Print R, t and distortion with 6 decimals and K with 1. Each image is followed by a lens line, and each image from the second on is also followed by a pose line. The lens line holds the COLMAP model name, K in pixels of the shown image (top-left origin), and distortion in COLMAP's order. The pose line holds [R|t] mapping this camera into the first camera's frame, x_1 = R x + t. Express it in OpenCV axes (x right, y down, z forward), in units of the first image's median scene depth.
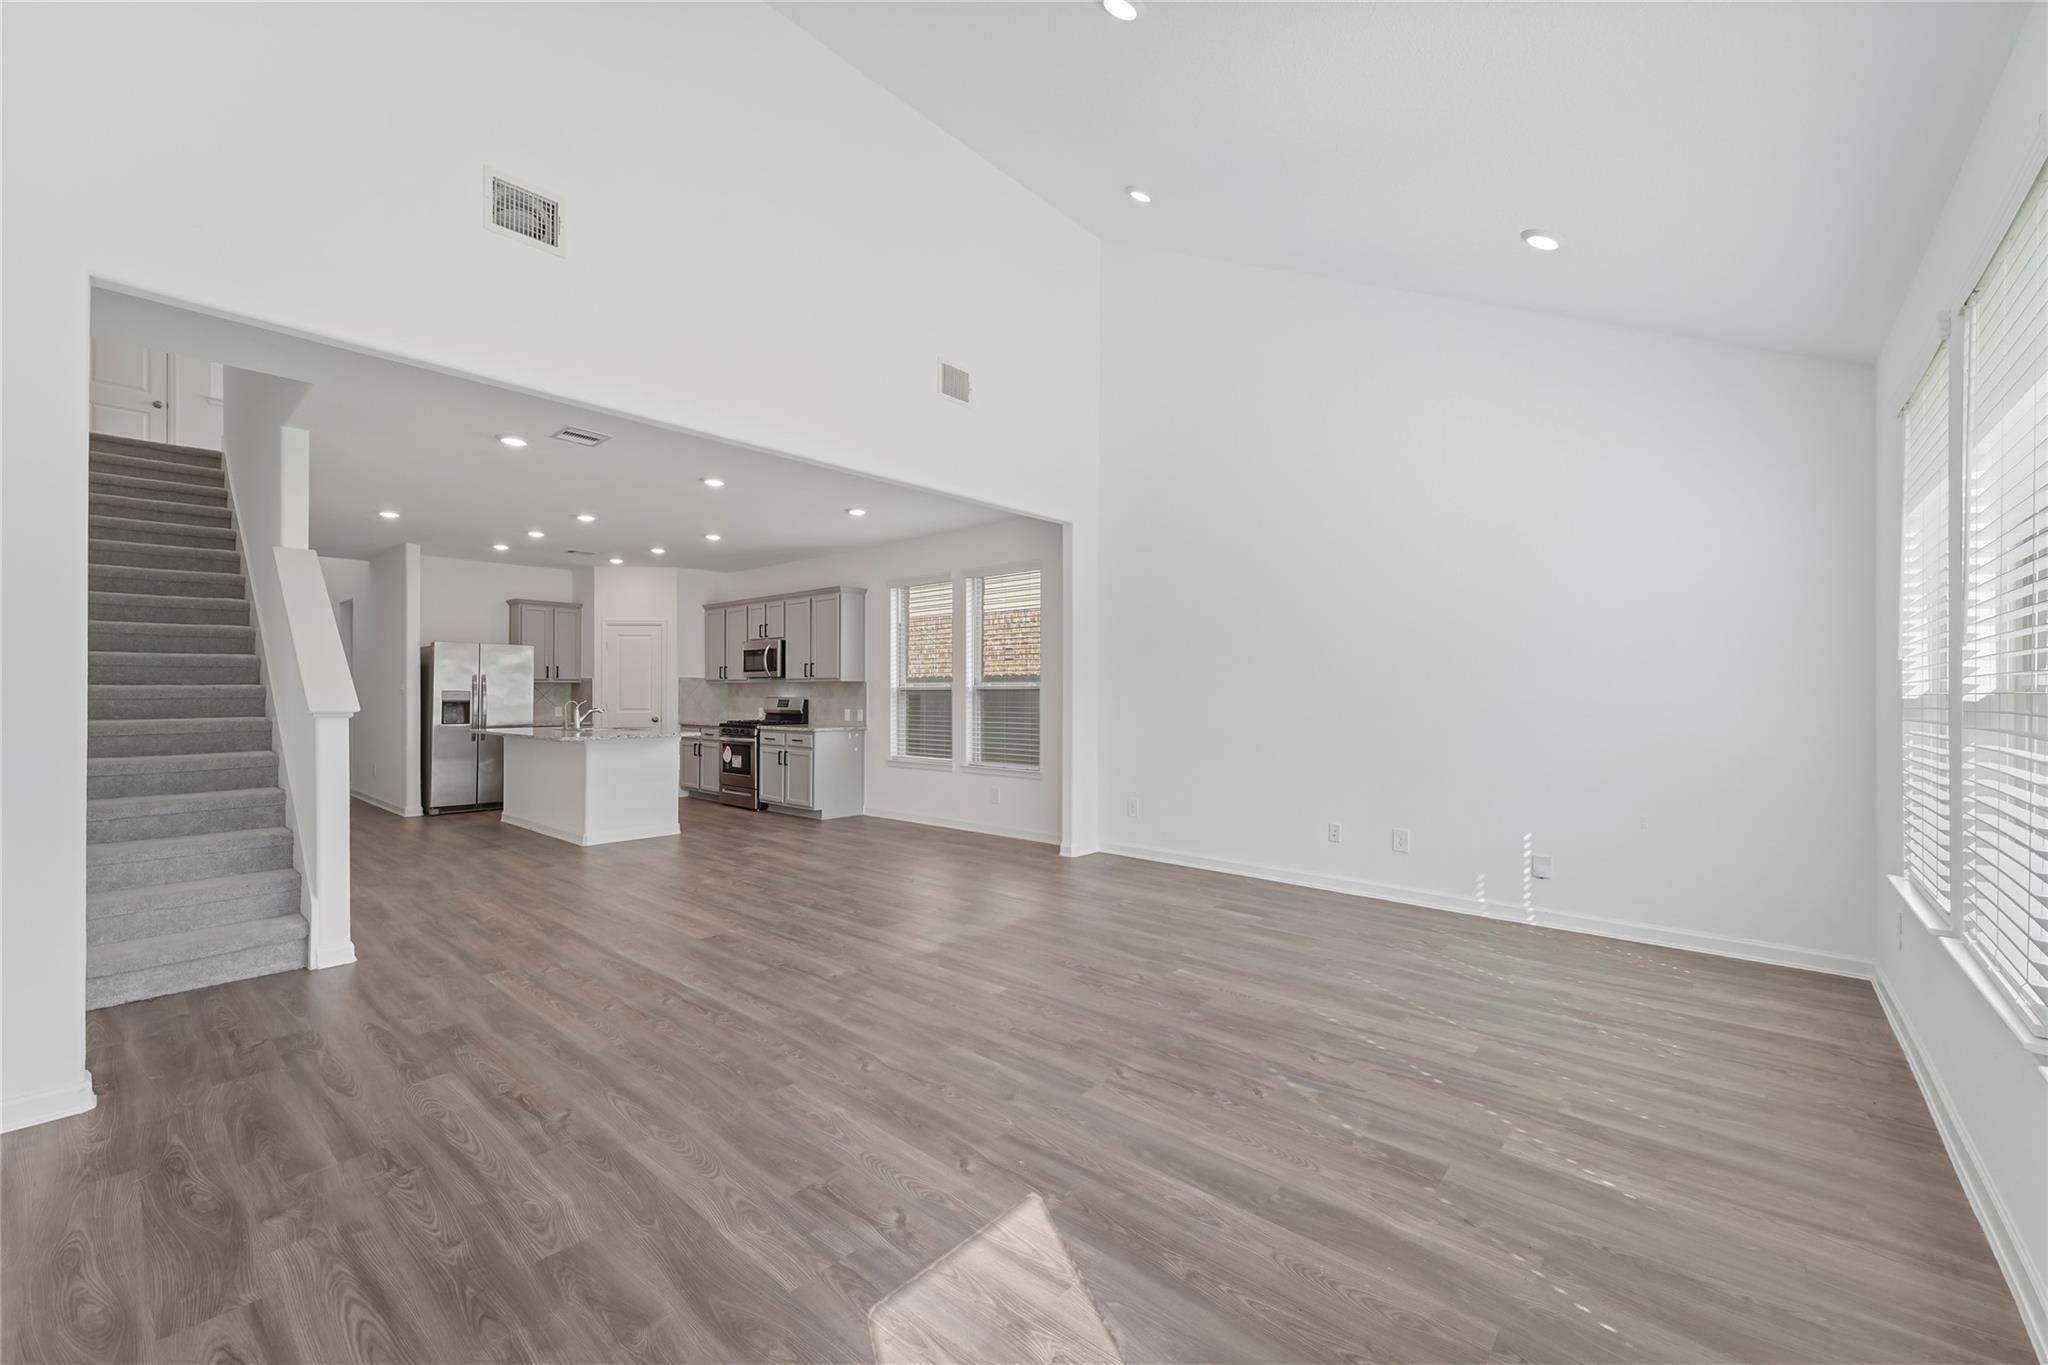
lens RADIAL K [[816.7, 0, 1015.8], [0, 816.7, 687.1], [0, 0, 1]] dist [0.010947, -0.003187]
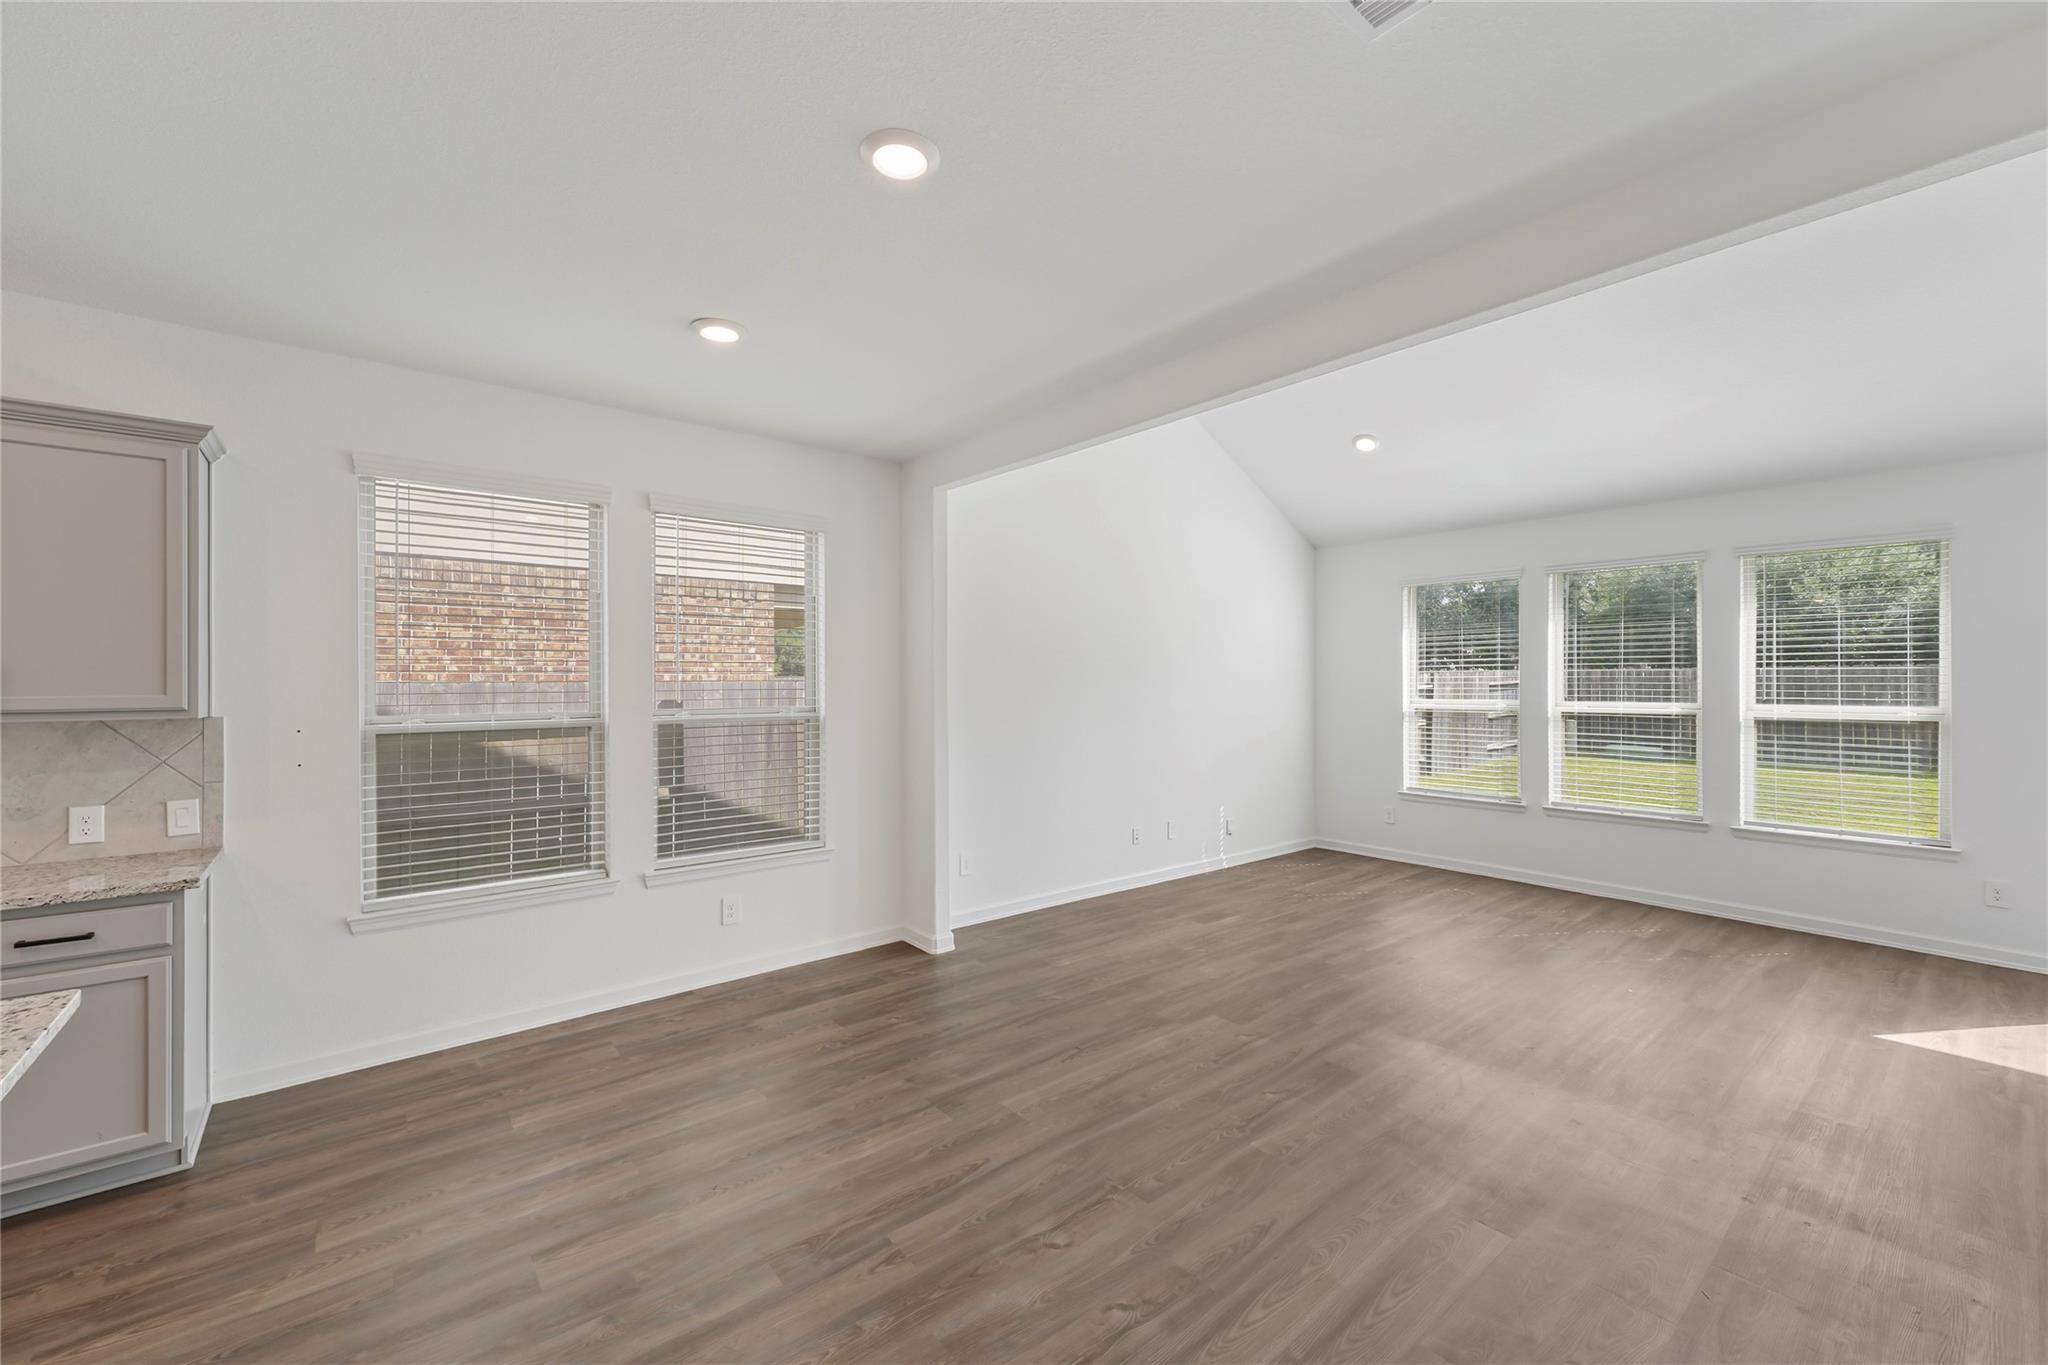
lens RADIAL K [[816.7, 0, 1019.4], [0, 816.7, 683.3], [0, 0, 1]] dist [0.010947, -0.003187]
pose [[0.157495, -0.001603, 0.987518, -0.468151], [-0.007060, 0.999971, 0.002750, -0.023858], [-0.987495, -0.007405, 0.157479, 0.601041]]
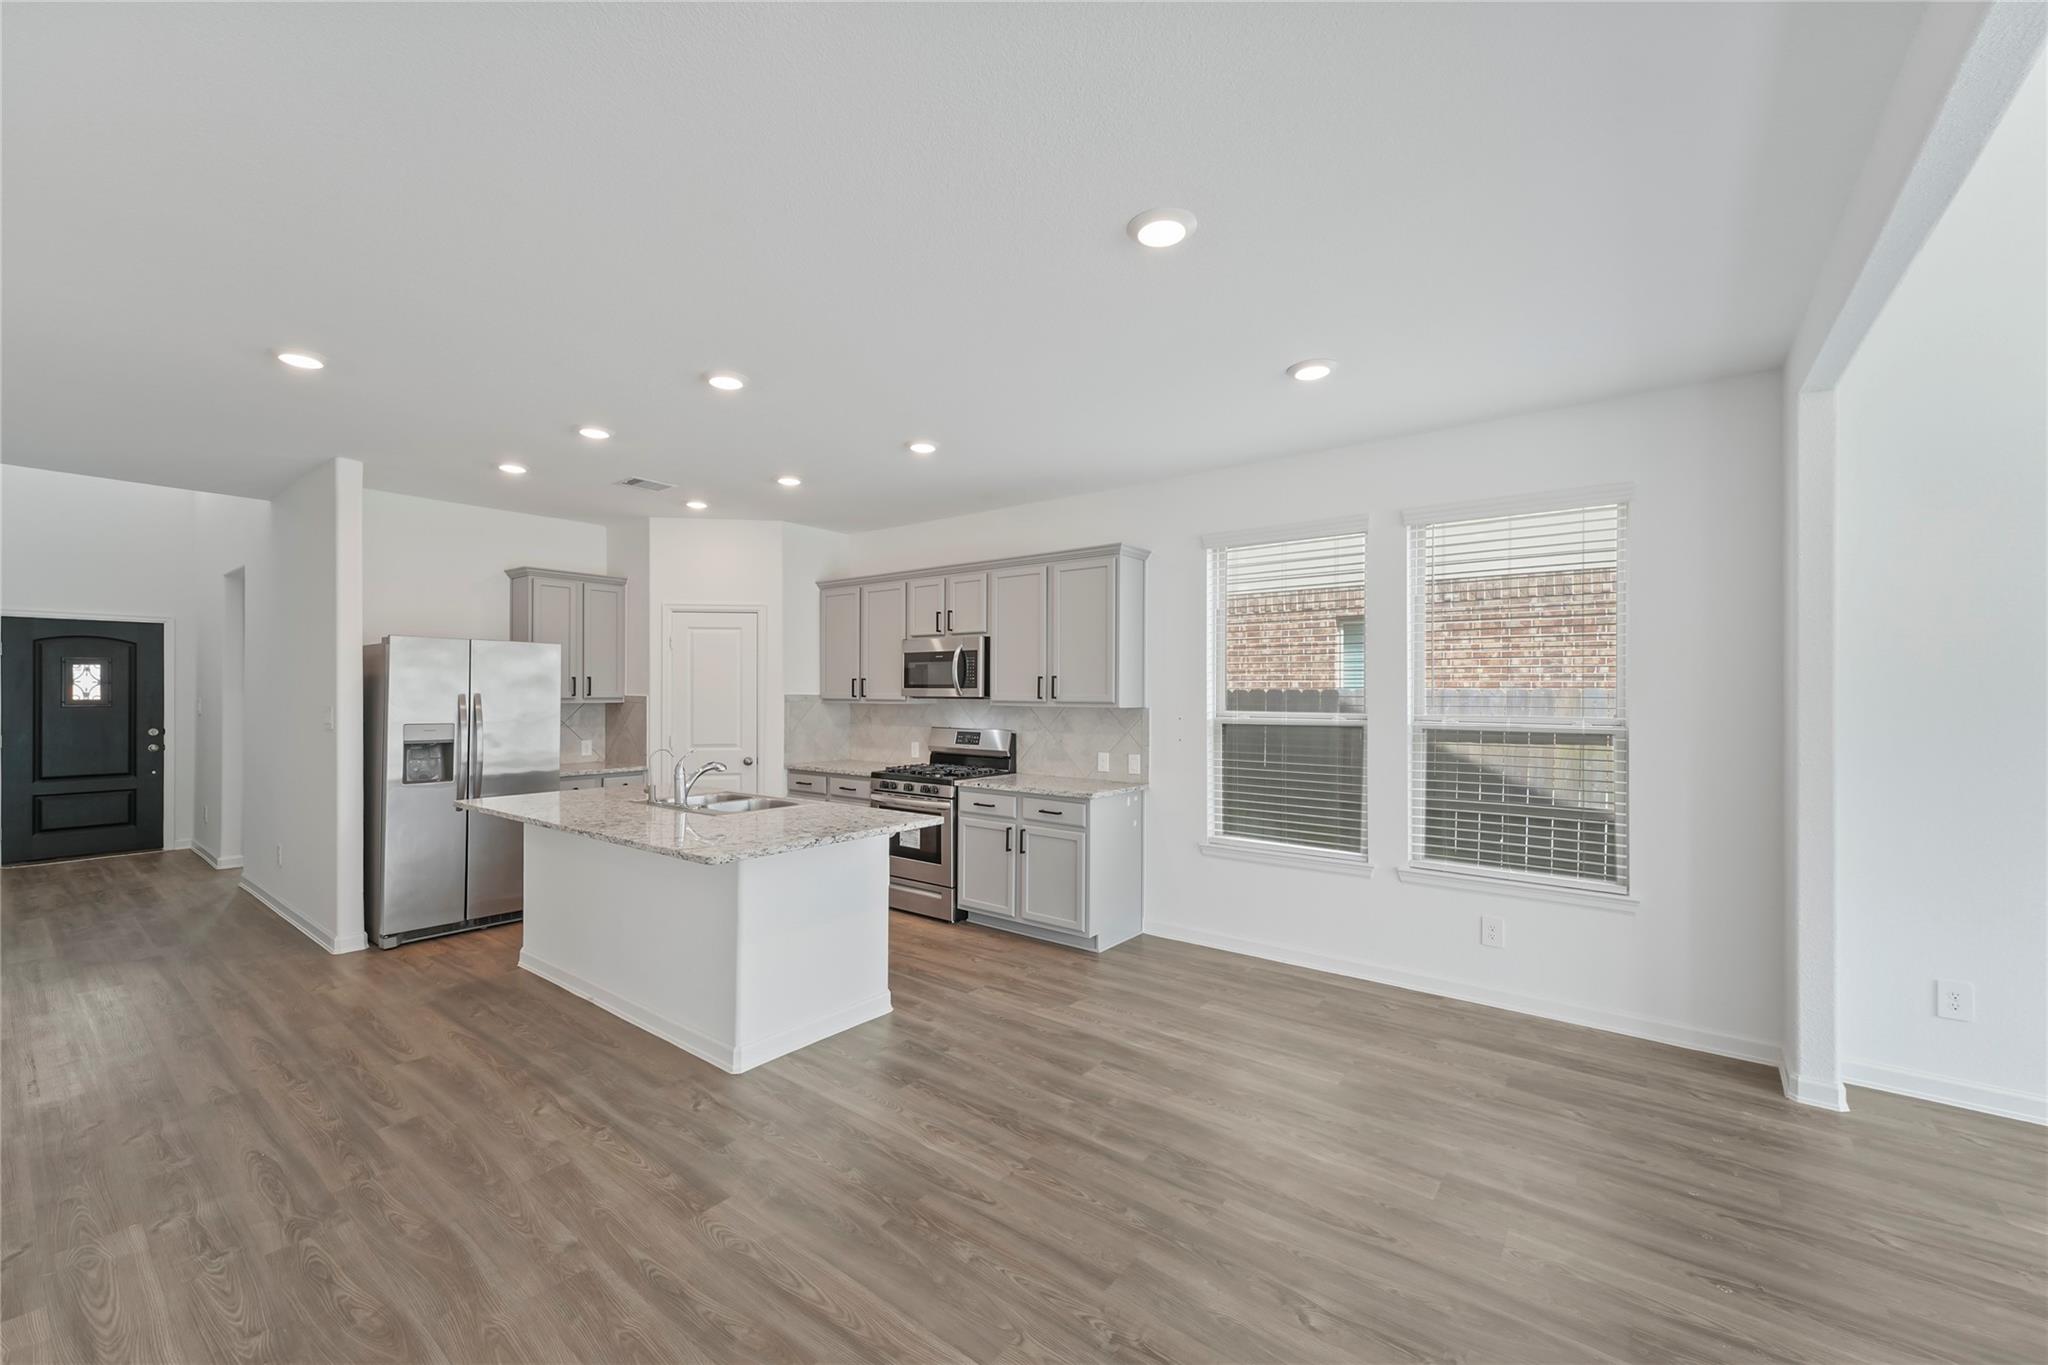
lens RADIAL K [[816.7, 0, 1018.2], [0, 816.7, 686.5], [0, 0, 1]] dist [0.010947, -0.003187]
pose [[0.998244, 0.002698, 0.059180, -0.307908], [-0.002899, 0.999990, 0.003298, -0.023550], [-0.059171, -0.003464, 0.998242, 0.408050]]
